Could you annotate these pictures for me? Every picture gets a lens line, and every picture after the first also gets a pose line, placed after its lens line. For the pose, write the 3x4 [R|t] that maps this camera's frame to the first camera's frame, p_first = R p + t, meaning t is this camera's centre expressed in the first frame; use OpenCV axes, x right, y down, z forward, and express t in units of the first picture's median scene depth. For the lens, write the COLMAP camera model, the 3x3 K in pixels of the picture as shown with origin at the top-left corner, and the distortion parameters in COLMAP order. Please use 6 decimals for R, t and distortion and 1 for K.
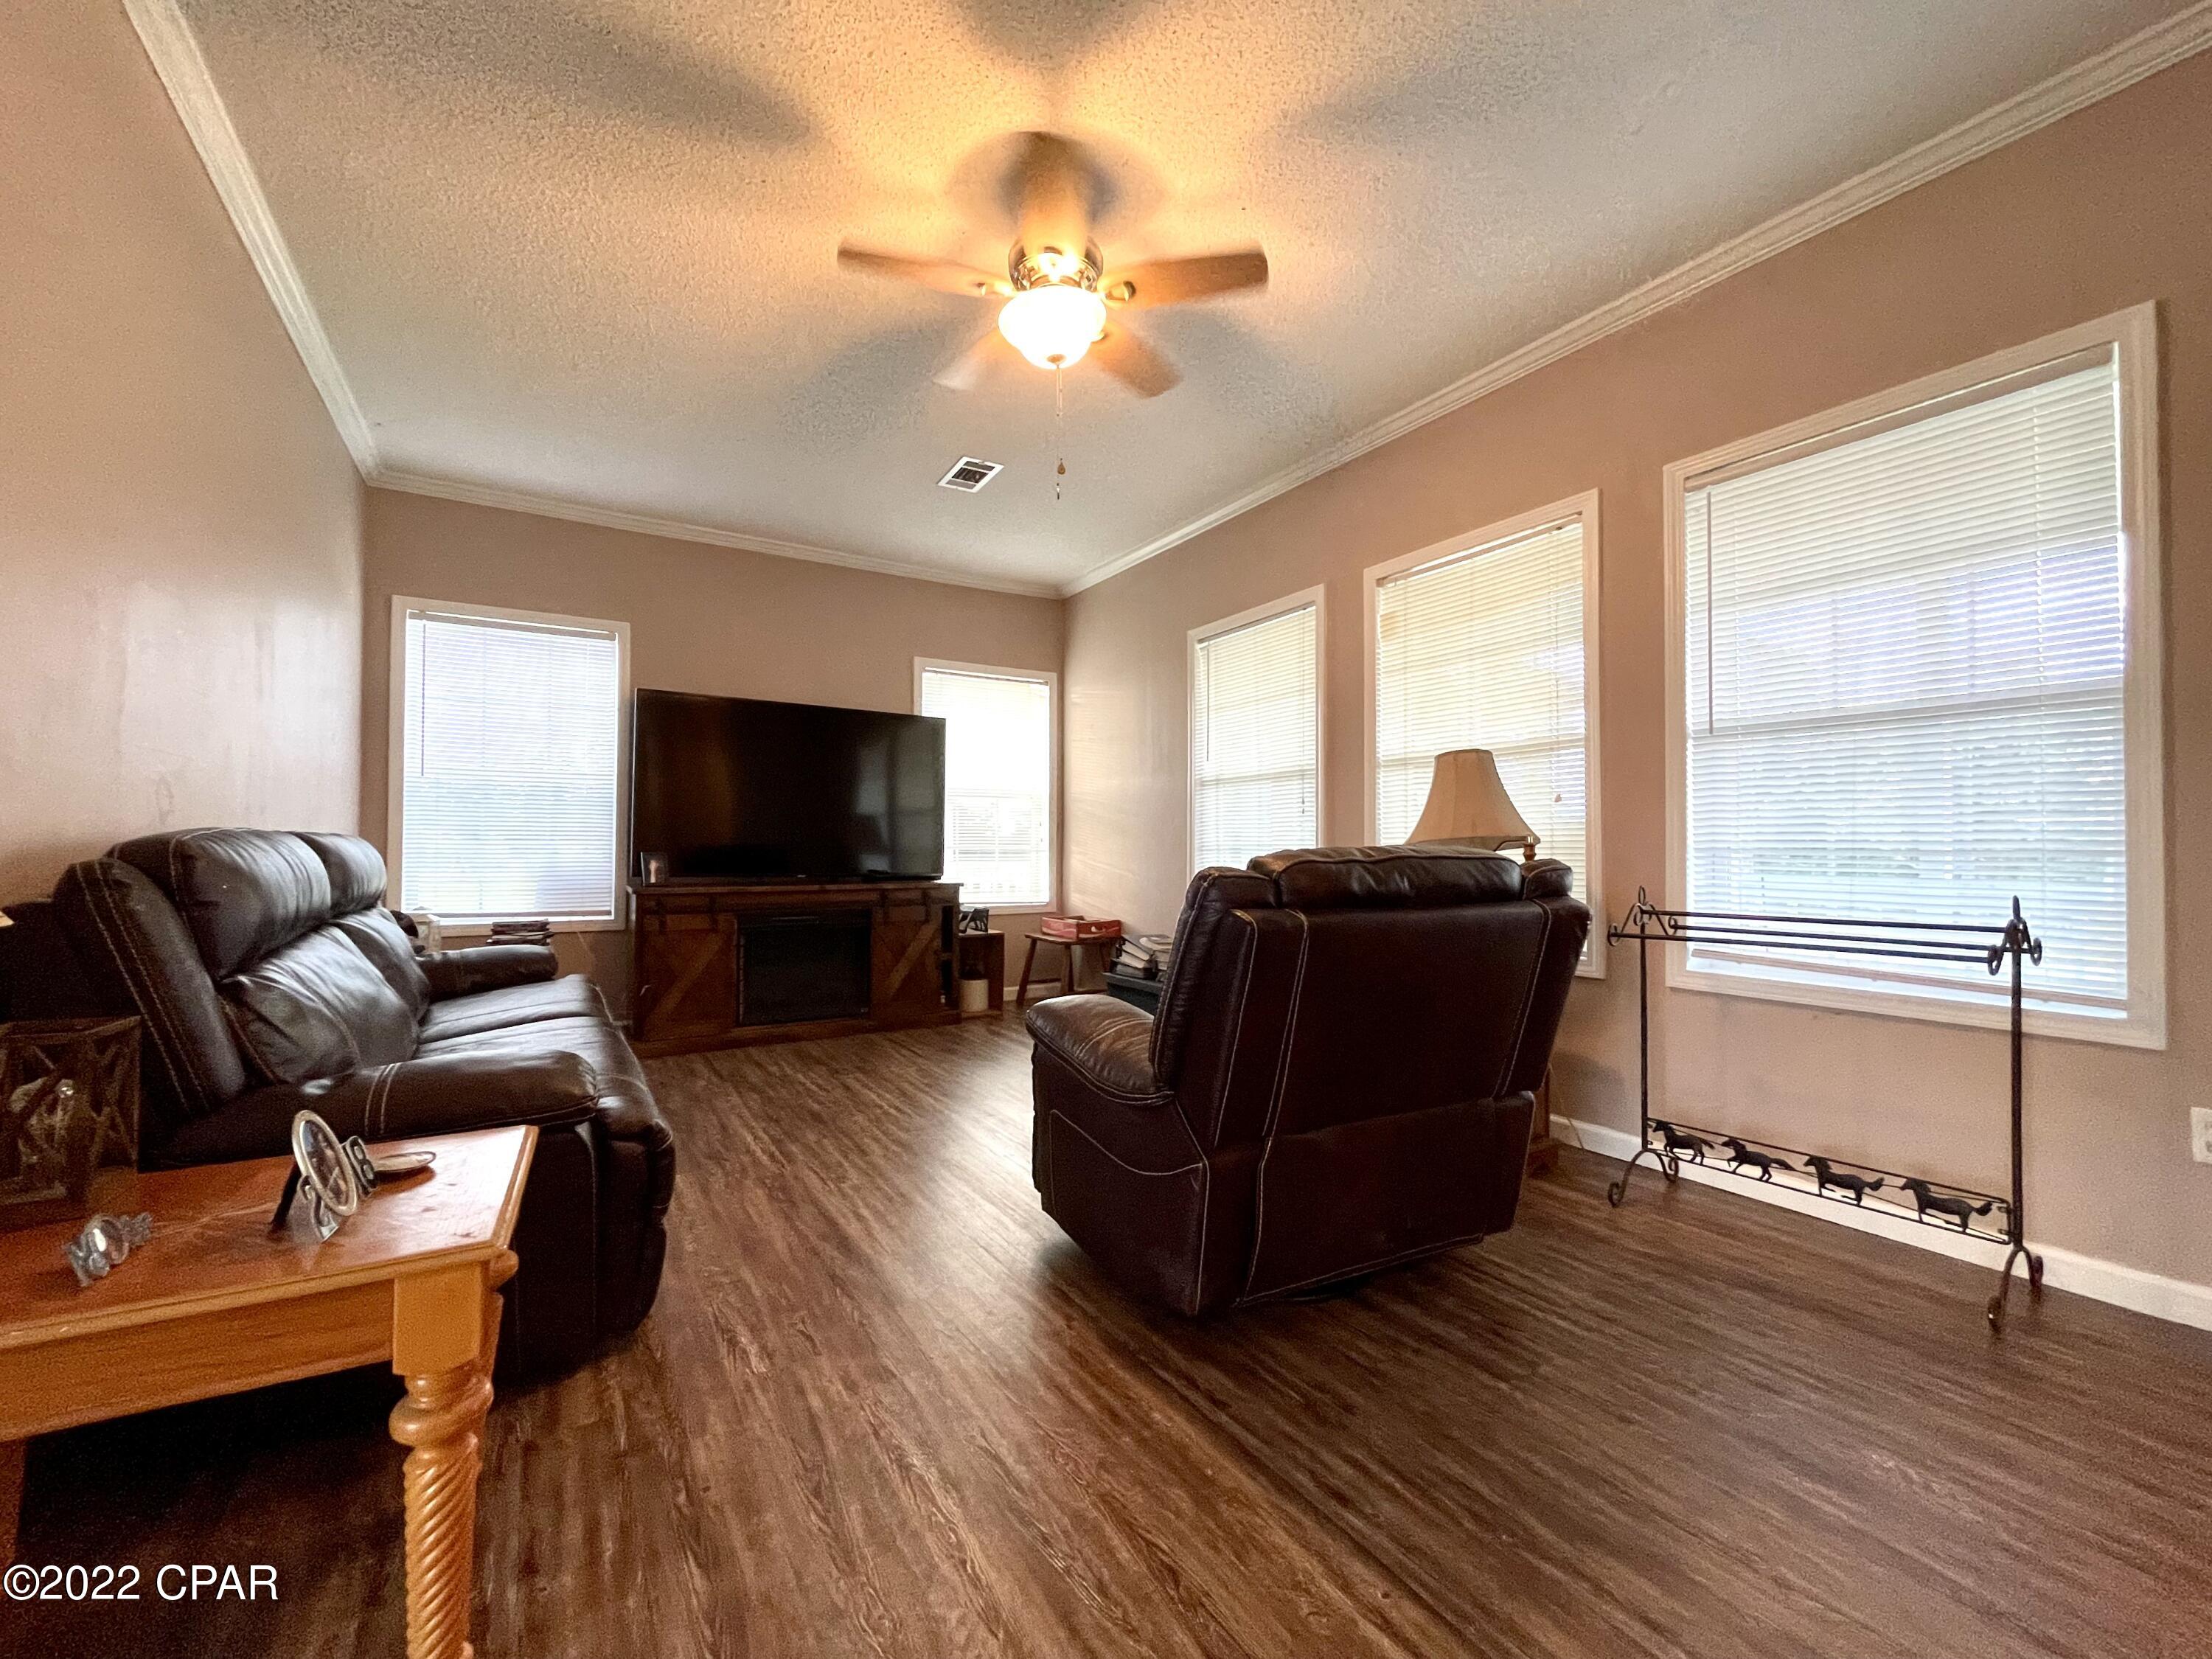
lens RADIAL K [[890.7, 0, 1096.0], [0, 890.7, 833.2], [0, 0, 1]] dist [-0.001505, 0.000723]
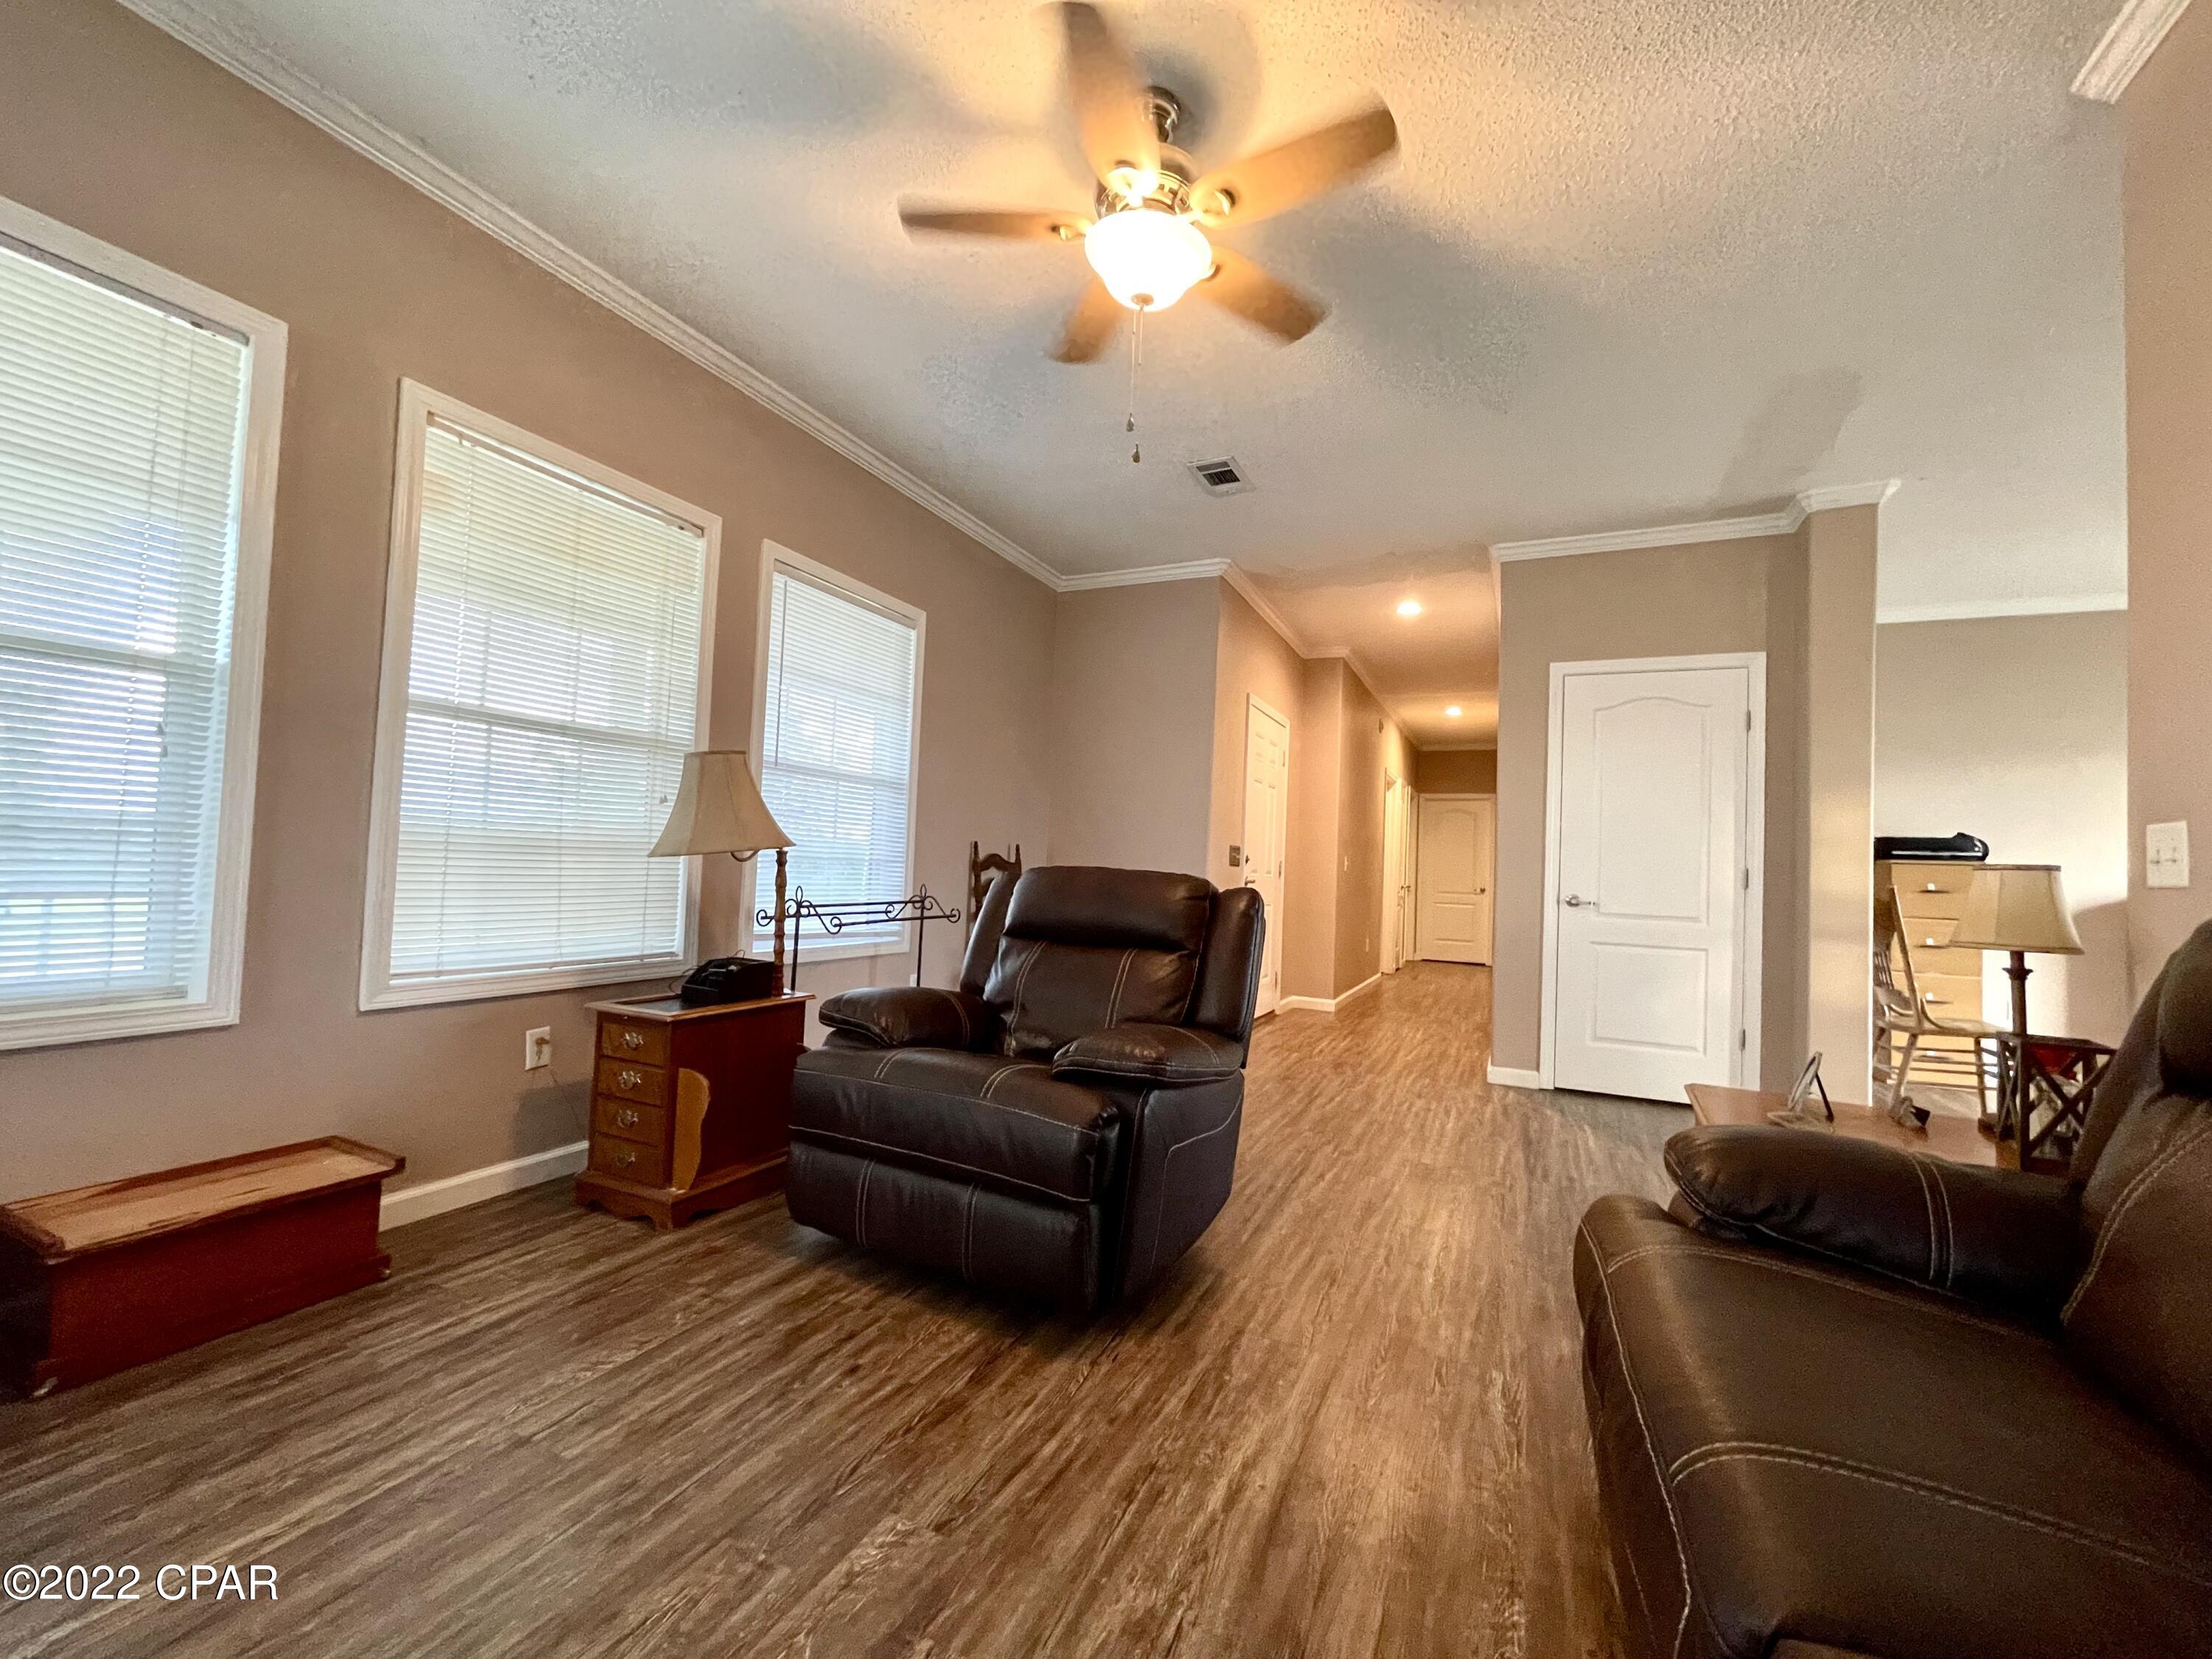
lens RADIAL K [[890.7, 0, 1095.2], [0, 890.7, 836.9], [0, 0, 1]] dist [-0.001505, 0.000723]
pose [[-0.539679, -0.001200, 0.841870, -0.959820], [-0.064567, 0.997113, -0.039970, 0.018571], [-0.839391, -0.075928, -0.538198, 1.911034]]
